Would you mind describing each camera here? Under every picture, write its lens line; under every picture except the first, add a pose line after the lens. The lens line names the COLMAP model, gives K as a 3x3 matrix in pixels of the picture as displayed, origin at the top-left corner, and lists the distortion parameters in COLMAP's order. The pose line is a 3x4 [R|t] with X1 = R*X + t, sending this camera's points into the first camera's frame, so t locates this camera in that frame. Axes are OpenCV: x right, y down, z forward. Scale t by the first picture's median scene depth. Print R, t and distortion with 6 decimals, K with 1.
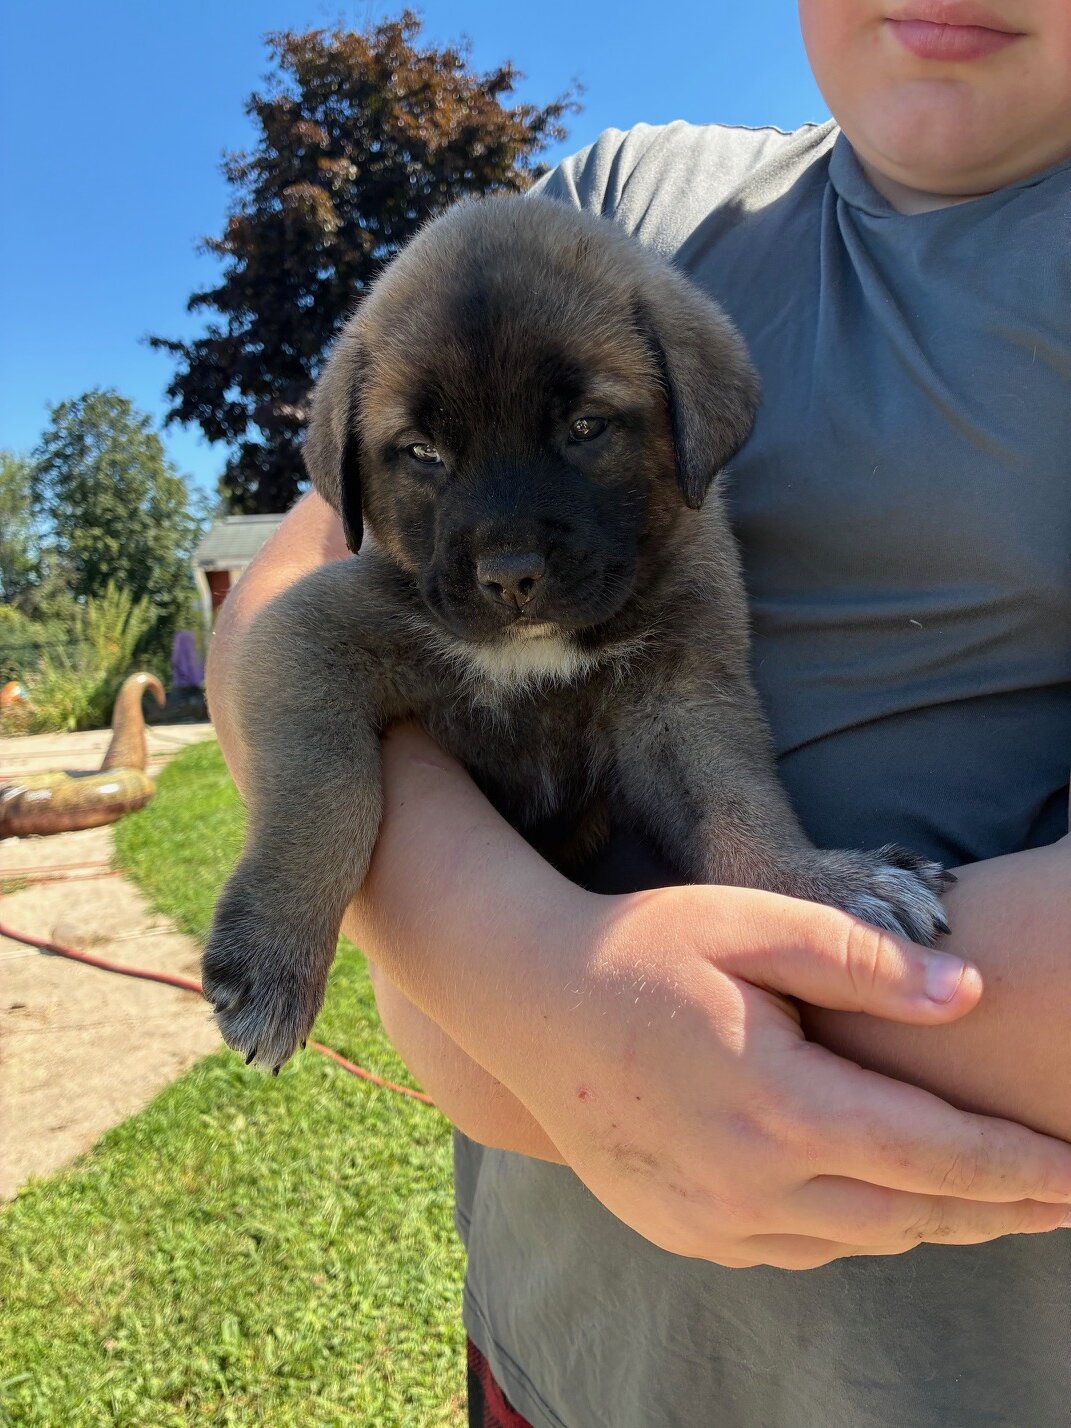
lens RADIAL K [[1091.2, 0, 541.3], [0, 1091.2, 706.0], [0, 0, 1]] dist [0.069961, -0.110185]
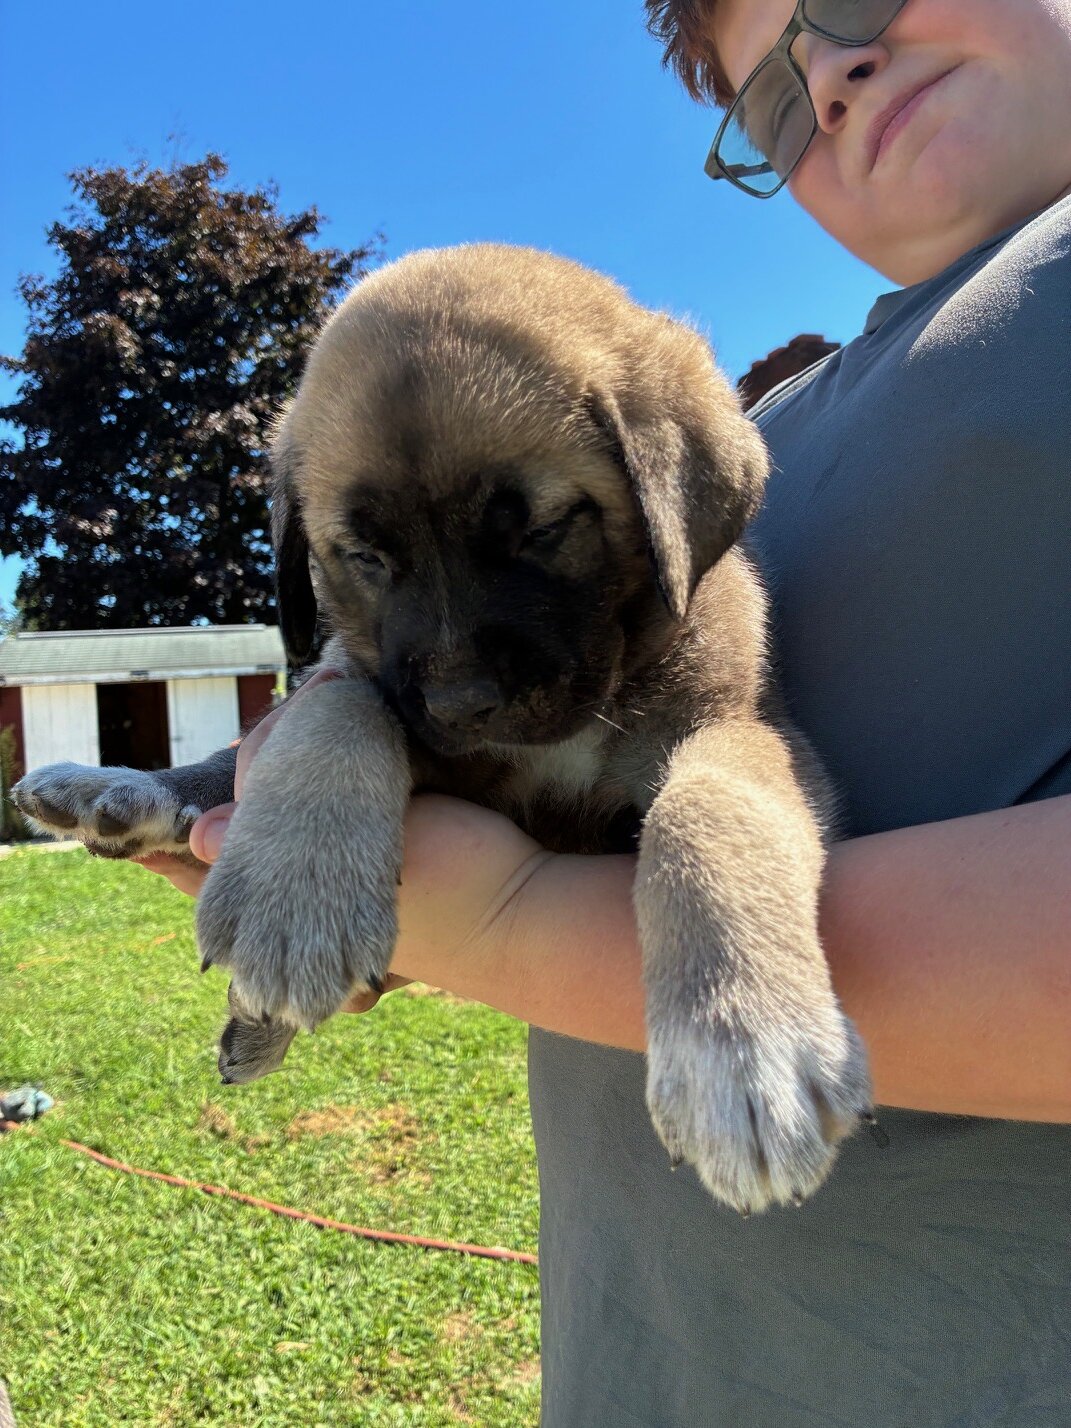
lens RADIAL K [[1091.2, 0, 541.3], [0, 1091.2, 706.0], [0, 0, 1]] dist [0.069961, -0.110185]
pose [[0.986636, -0.008059, 0.162739, 0.085688], [0.024874, 0.994519, -0.101554, 0.017556], [-0.161029, 0.104244, 0.981429, -0.172538]]
